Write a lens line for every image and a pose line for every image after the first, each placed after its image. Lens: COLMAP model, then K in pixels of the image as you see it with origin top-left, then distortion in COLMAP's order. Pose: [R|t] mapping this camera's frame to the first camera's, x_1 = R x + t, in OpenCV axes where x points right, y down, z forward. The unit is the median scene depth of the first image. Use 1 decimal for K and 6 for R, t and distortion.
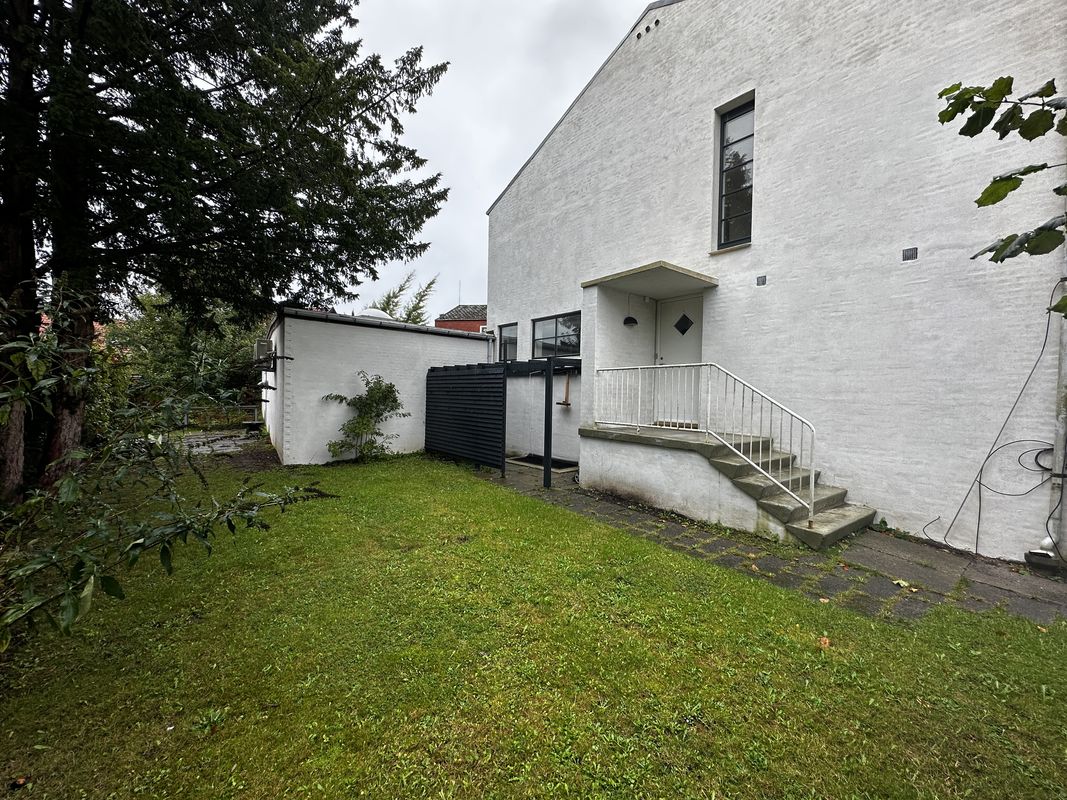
lens RADIAL K [[427.5, 0, 533.8], [0, 427.5, 400.9], [0, 0, 1]] dist [-0.000913, 0.000482]
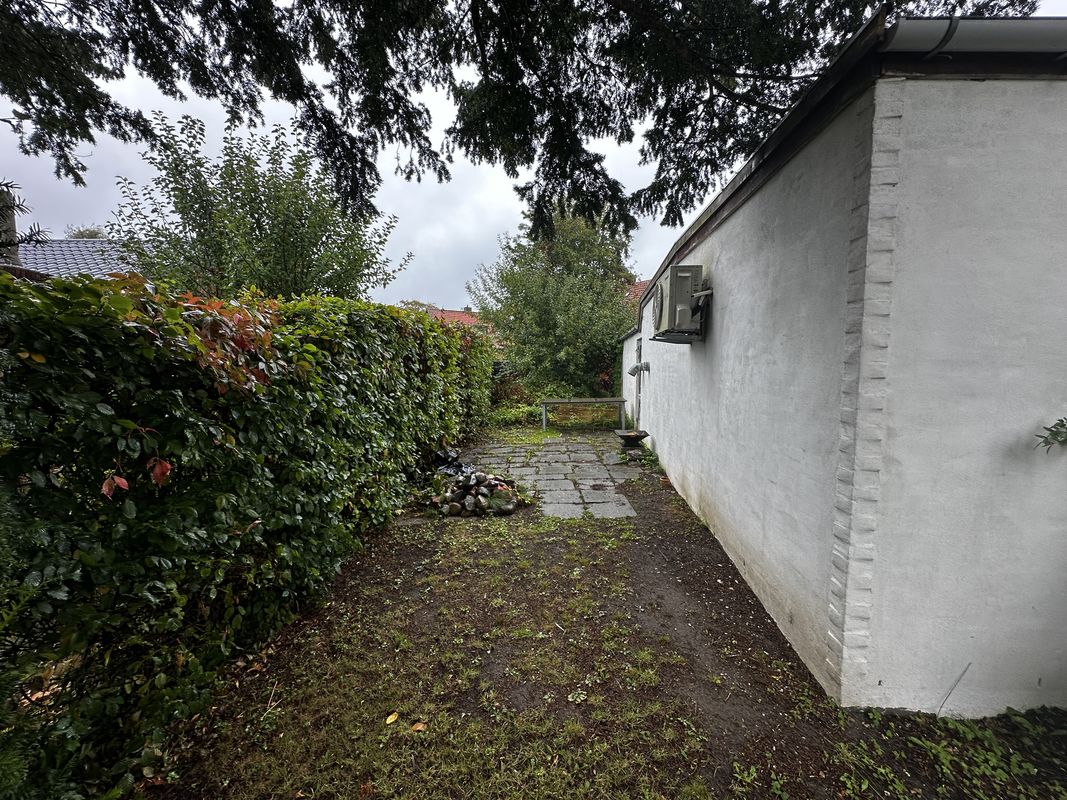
lens RADIAL K [[427.5, 0, 529.6], [0, 427.5, 401.7], [0, 0, 1]] dist [-0.000913, 0.000482]
pose [[0.750934, 0.034694, -0.659465, -0.799432], [0.001876, 0.998503, 0.054666, -0.057250], [0.660374, -0.042288, 0.749745, 0.994828]]
